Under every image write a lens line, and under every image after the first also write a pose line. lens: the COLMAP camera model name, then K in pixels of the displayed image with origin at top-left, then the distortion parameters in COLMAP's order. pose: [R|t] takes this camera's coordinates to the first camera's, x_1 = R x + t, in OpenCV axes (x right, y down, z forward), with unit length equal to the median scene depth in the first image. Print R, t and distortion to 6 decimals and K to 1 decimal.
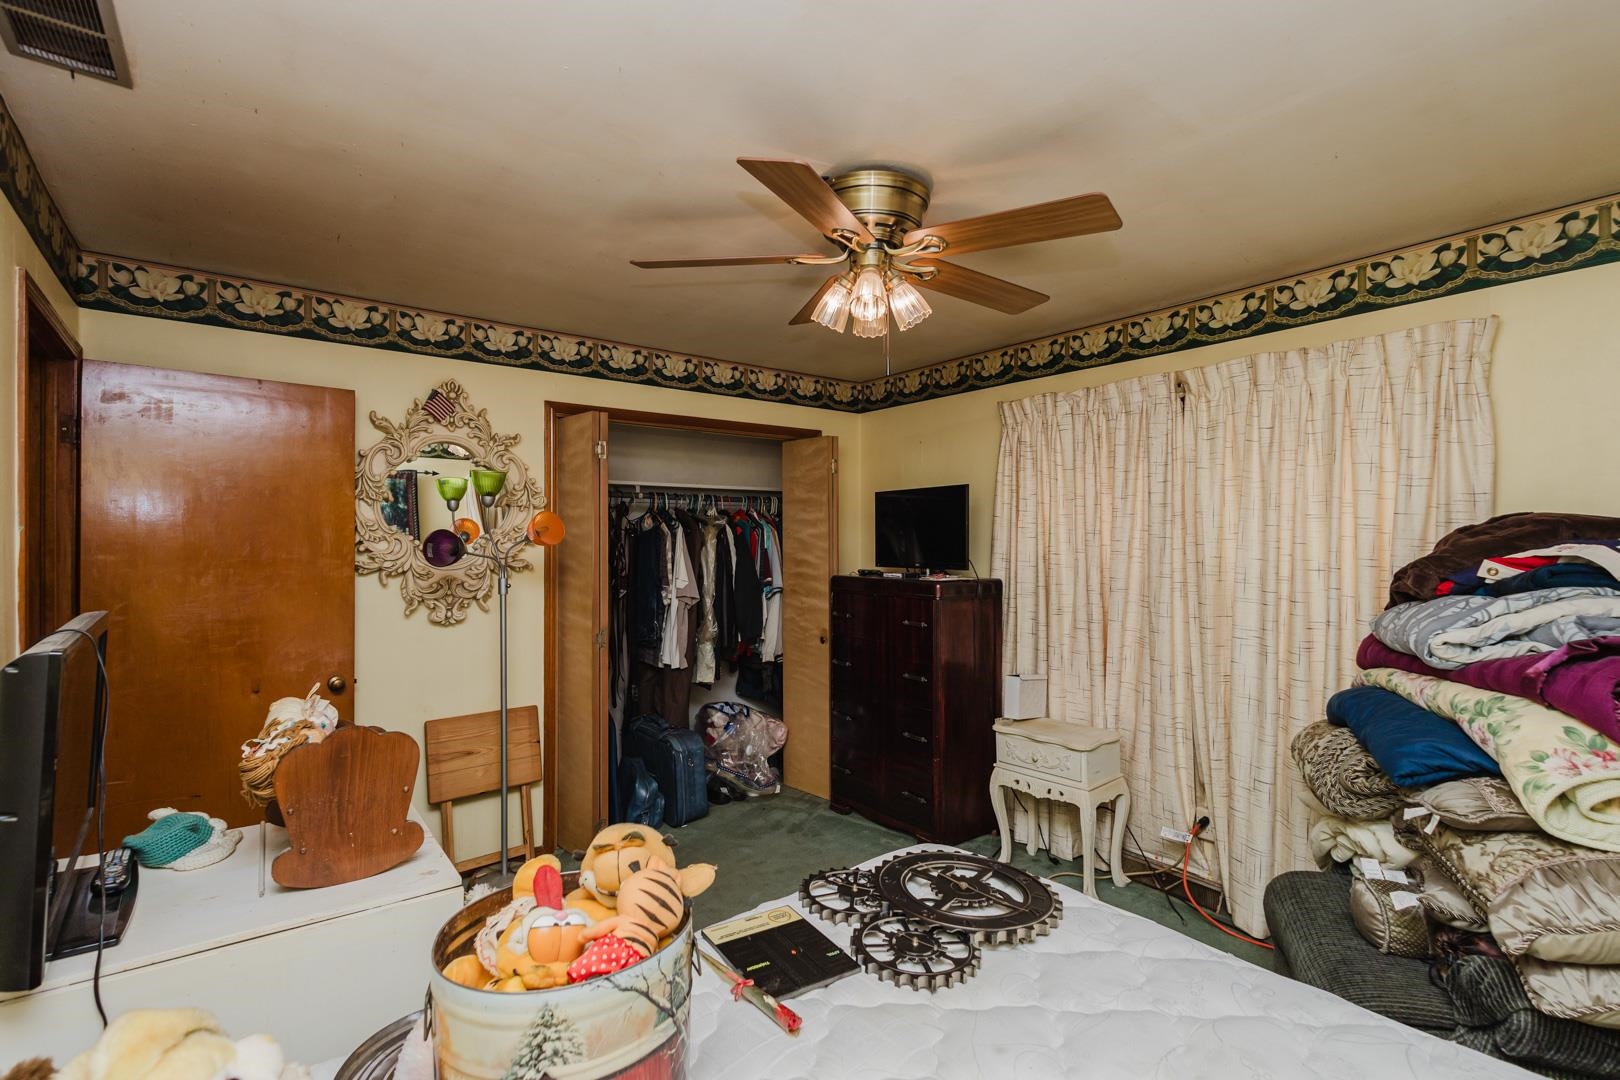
lens RADIAL K [[766.2, 0, 812.6], [0, 766.2, 540.6], [0, 0, 1]] dist [0.010628, -0.002051]
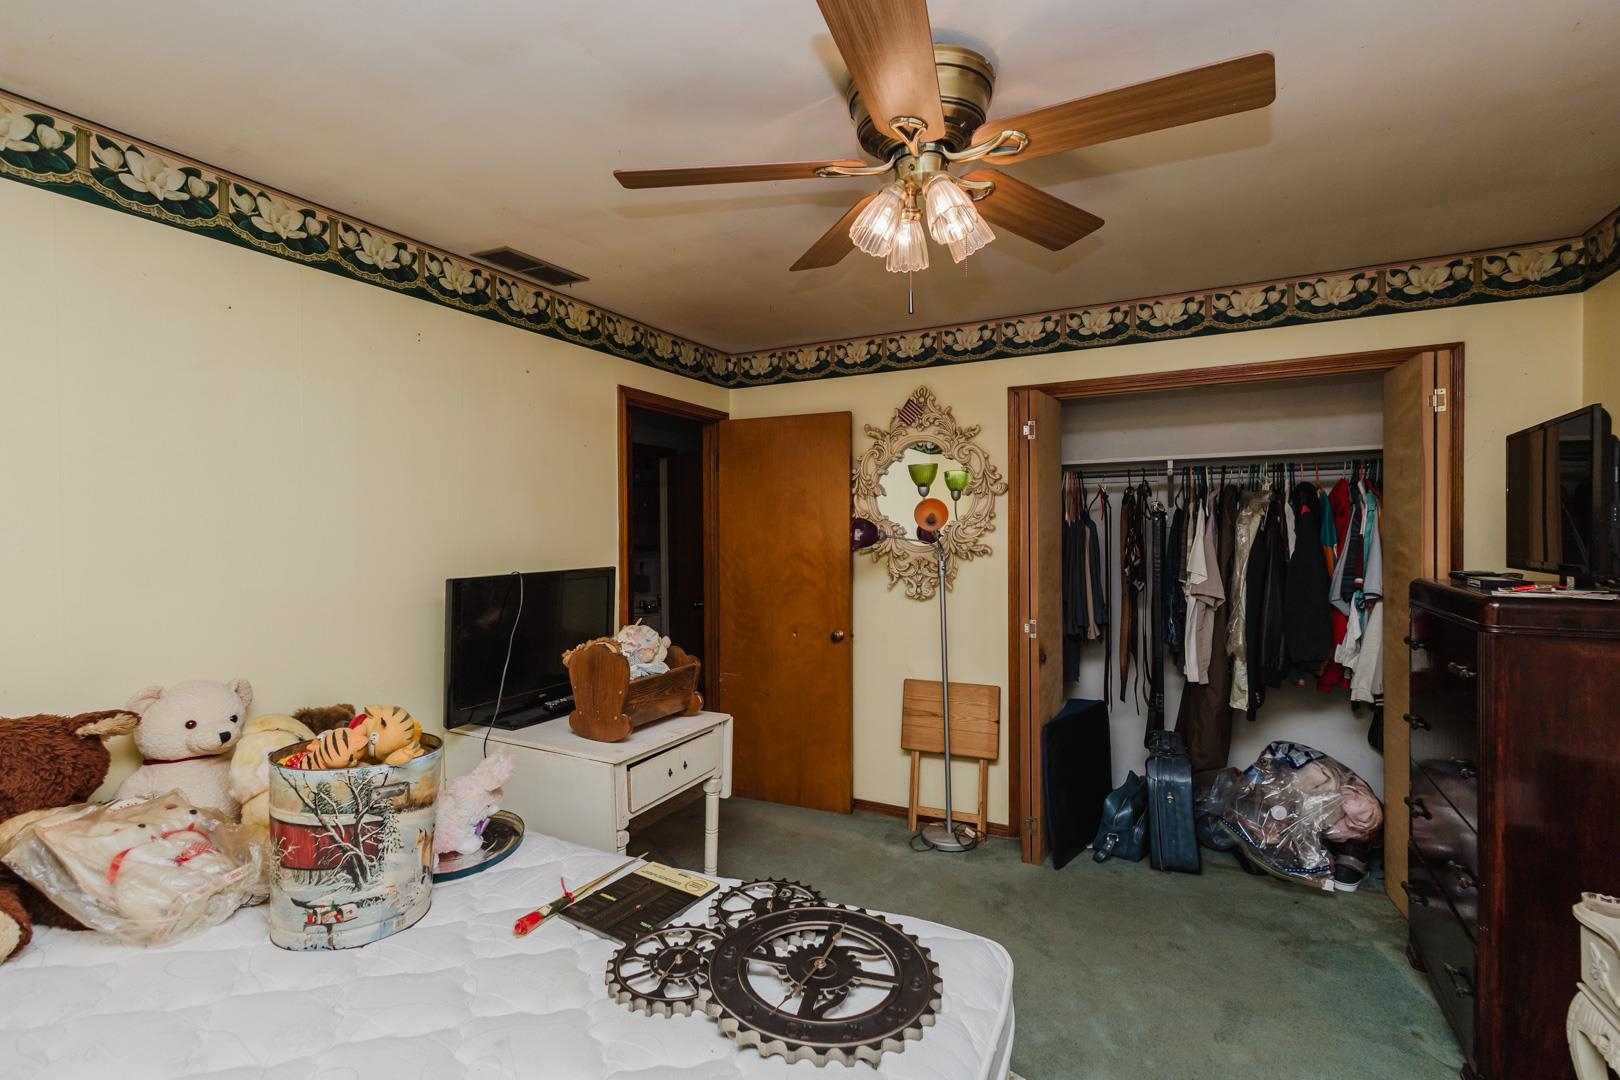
lens RADIAL K [[766.2, 0, 812.6], [0, 766.2, 540.6], [0, 0, 1]] dist [0.010628, -0.002051]
pose [[0.398672, 0.011133, -0.917026, 0.490899], [0.006387, 0.999868, 0.014915, 0.002548], [0.917071, -0.011804, 0.398548, 0.370792]]
